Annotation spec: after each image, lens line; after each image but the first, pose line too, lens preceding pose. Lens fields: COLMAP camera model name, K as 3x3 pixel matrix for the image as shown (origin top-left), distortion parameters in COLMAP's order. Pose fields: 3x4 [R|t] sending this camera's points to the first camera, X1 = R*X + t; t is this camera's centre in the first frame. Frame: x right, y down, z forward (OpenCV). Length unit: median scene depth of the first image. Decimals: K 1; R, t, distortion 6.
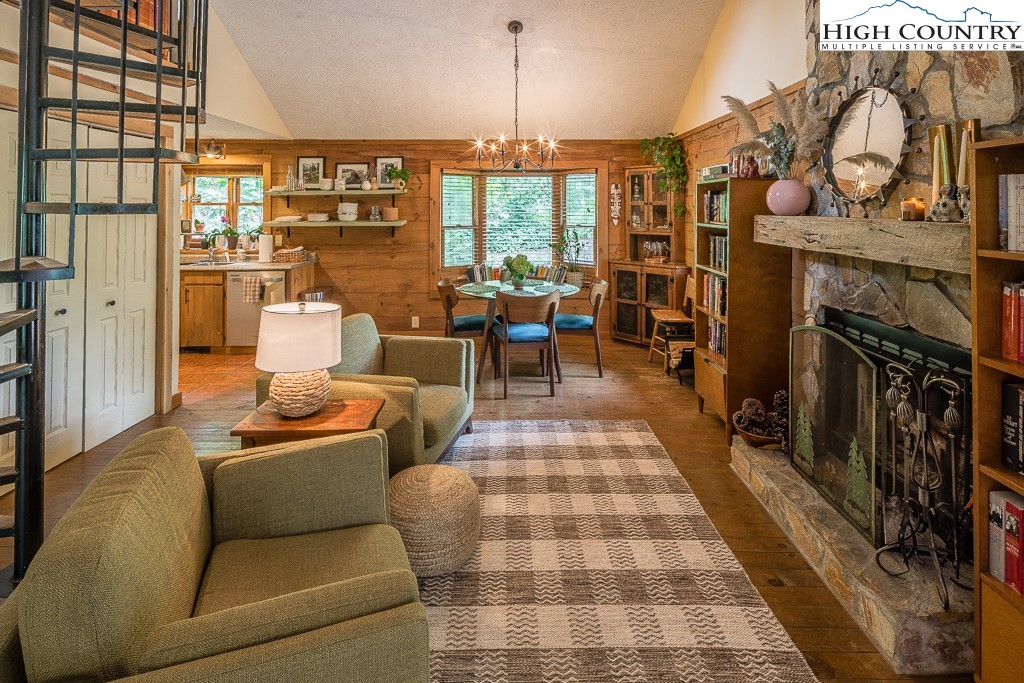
lens RADIAL K [[511.4, 0, 524.2], [0, 511.4, 200.5], [0, 0, 1]] dist [-0.000667, -0.000411]
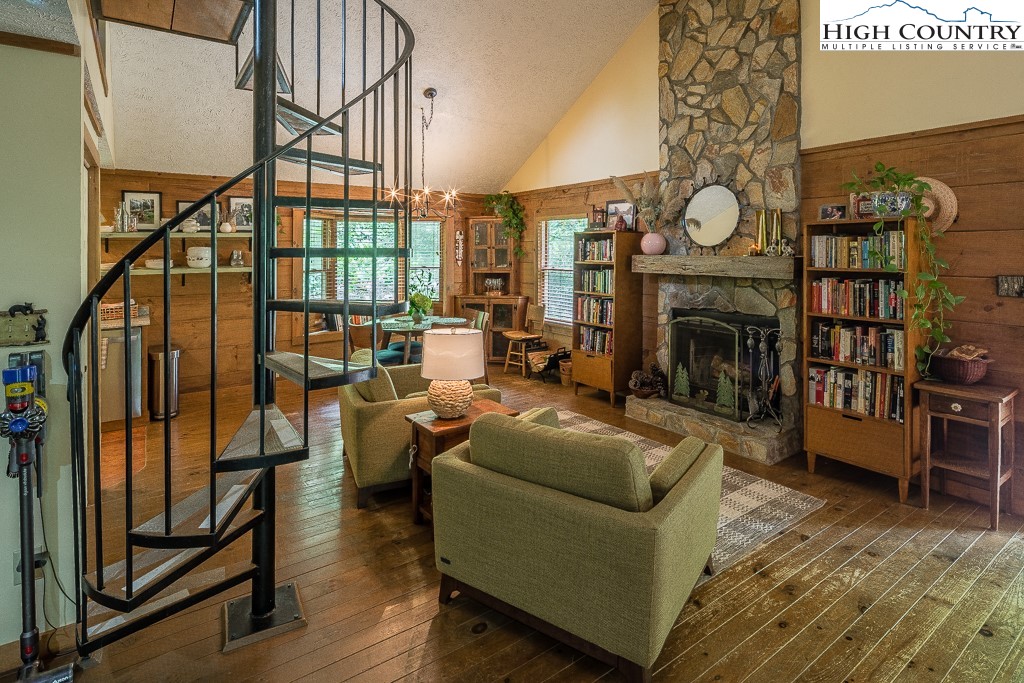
lens RADIAL K [[512.4, 0, 514.5], [0, 512.4, 252.3], [0, 0, 1]] dist [-0.001748, -0.001331]
pose [[0.815154, -0.005168, 0.579222, -0.406476], [-0.003616, 0.999895, 0.014009, -0.000270], [-0.579233, -0.013514, 0.815050, -0.036796]]
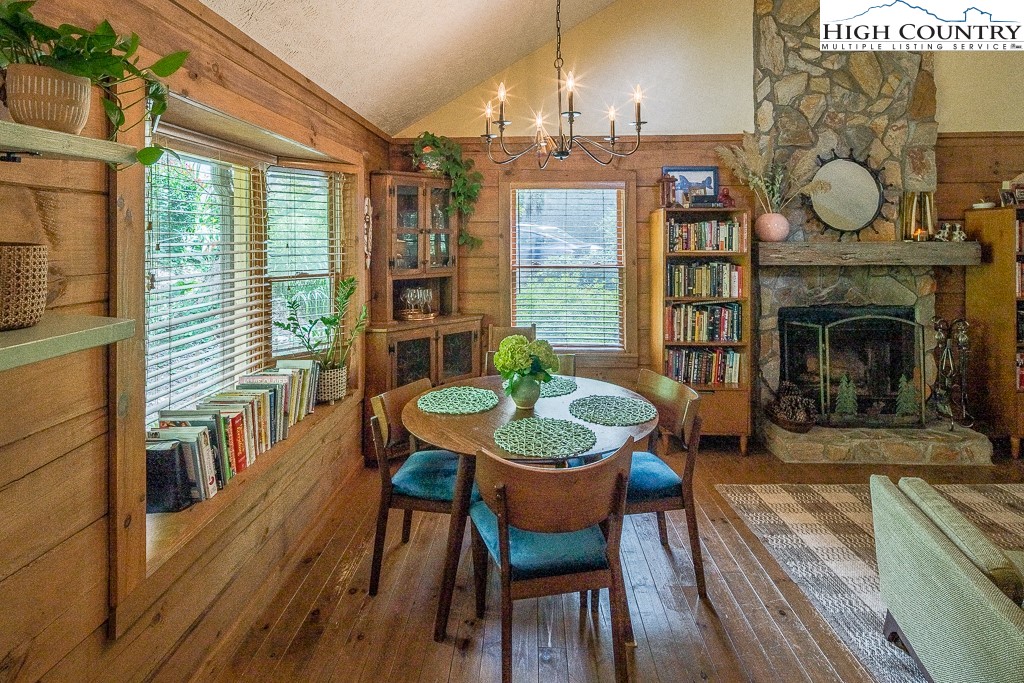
lens RADIAL K [[525.3, 0, 507.7], [0, 525.3, 237.2], [0, 0, 1]] dist [0.003210, 0.000237]
pose [[0.046510, -0.002849, 0.998914, -0.414129], [-0.007216, 0.999969, 0.003188, 0.009775], [-0.998892, -0.007356, 0.046488, 0.821514]]
